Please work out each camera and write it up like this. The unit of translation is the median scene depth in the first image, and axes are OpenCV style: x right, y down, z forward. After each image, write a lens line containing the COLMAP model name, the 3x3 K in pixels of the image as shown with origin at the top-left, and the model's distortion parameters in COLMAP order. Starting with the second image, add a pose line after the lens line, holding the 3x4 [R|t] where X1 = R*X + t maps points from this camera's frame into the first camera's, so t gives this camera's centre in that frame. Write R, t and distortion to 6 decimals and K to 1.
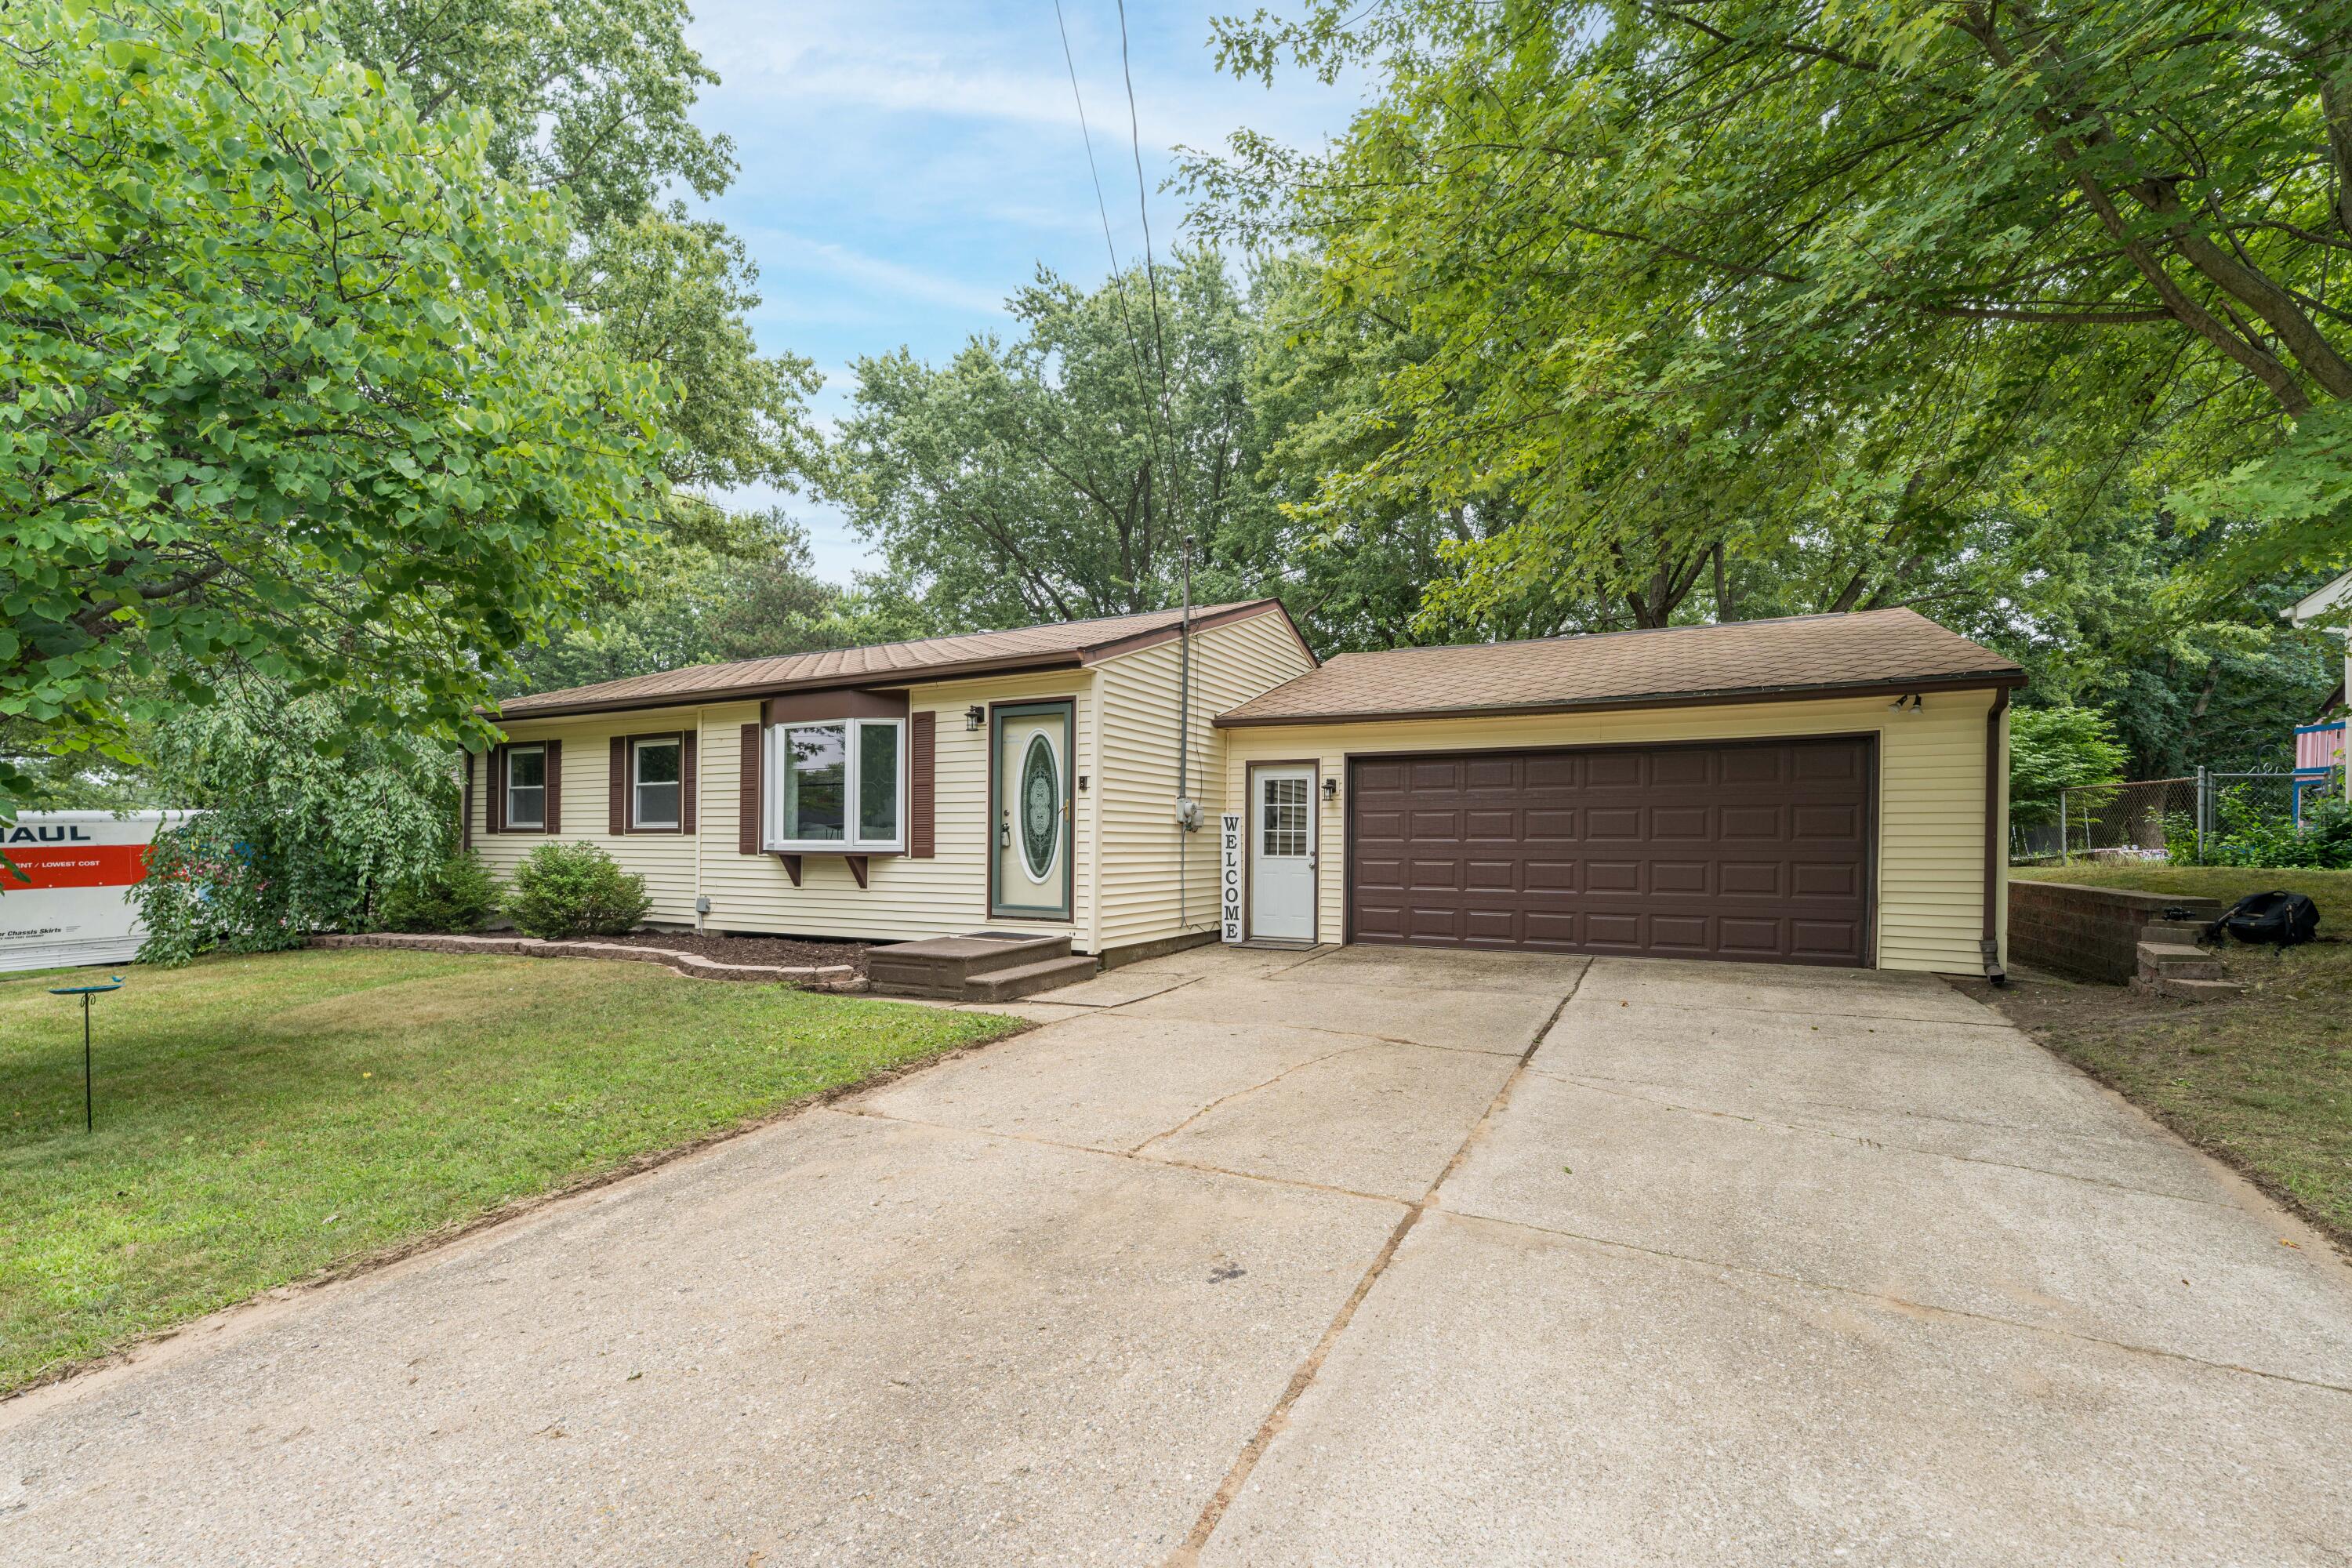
lens RADIAL K [[950.2, 0, 1204.6], [0, 950.2, 846.7], [0, 0, 1]] dist [-0.004796, -0.000314]
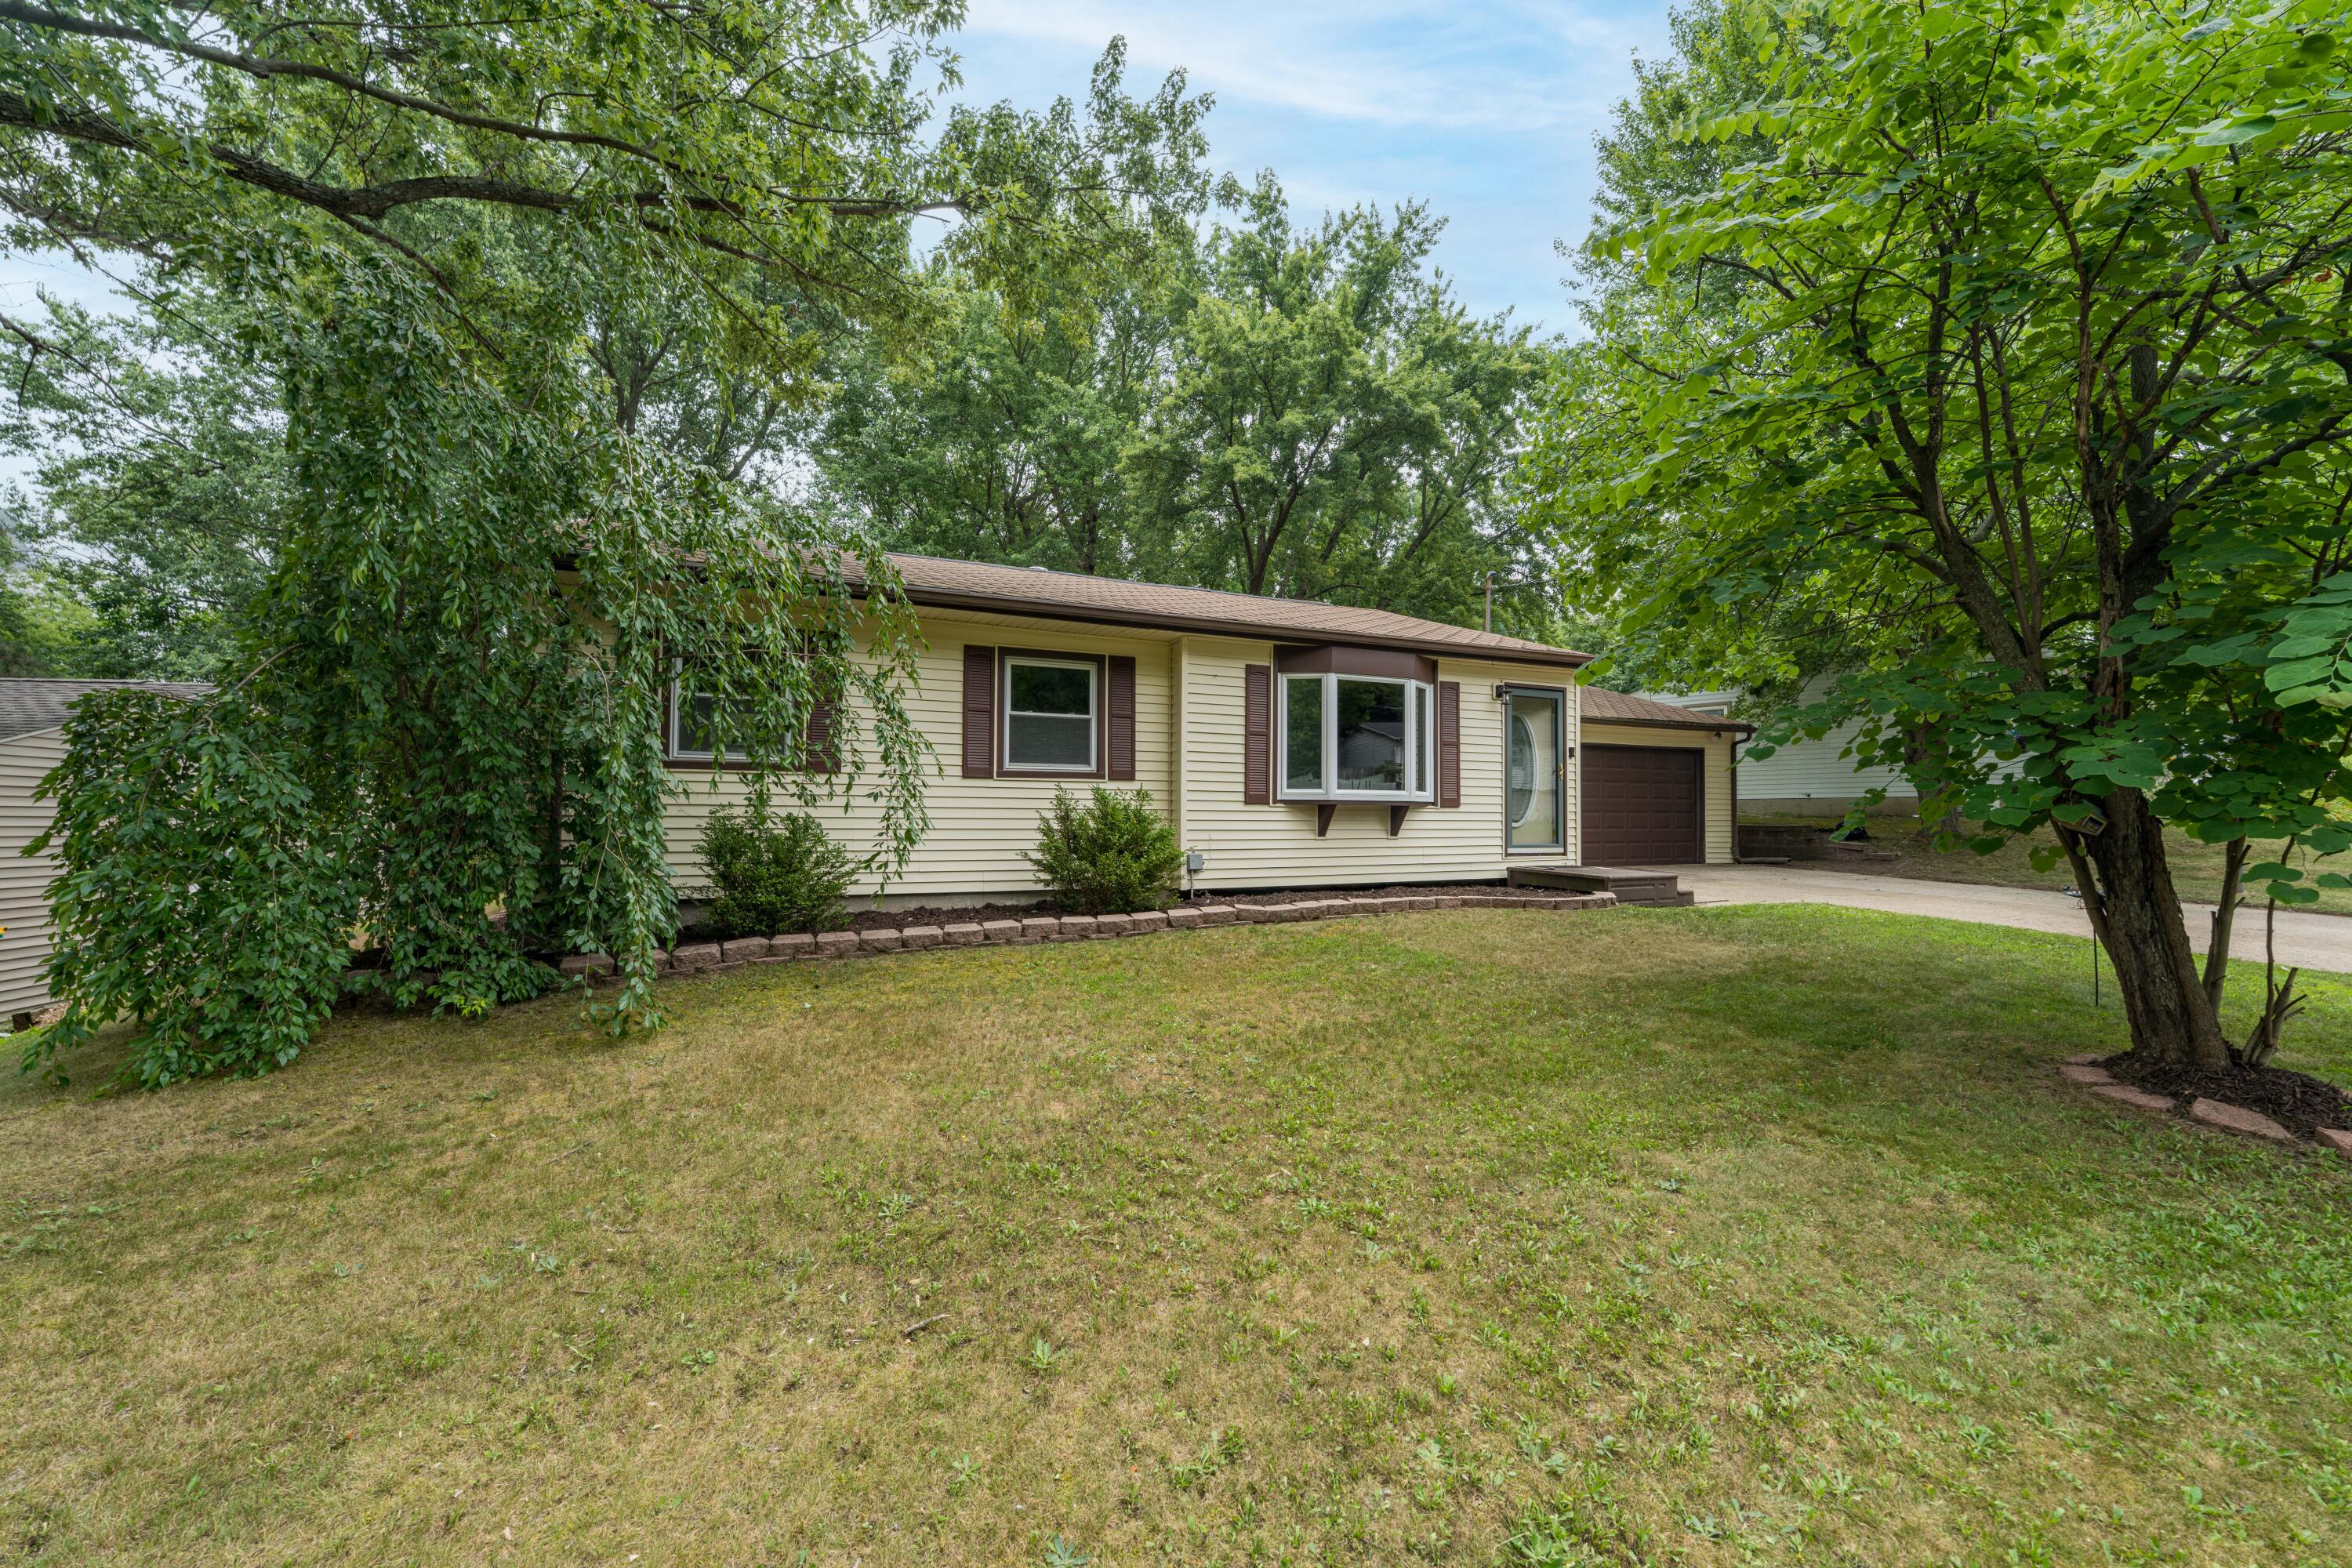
lens RADIAL K [[950.2, 0, 1176.2], [0, 950.2, 790.7], [0, 0, 1]] dist [-0.004796, -0.000314]
pose [[0.630152, 0.019545, 0.776226, -1.337534], [-0.000453, 0.999692, -0.024804, 0.019235], [-0.776472, 0.015279, 0.629966, 0.504521]]
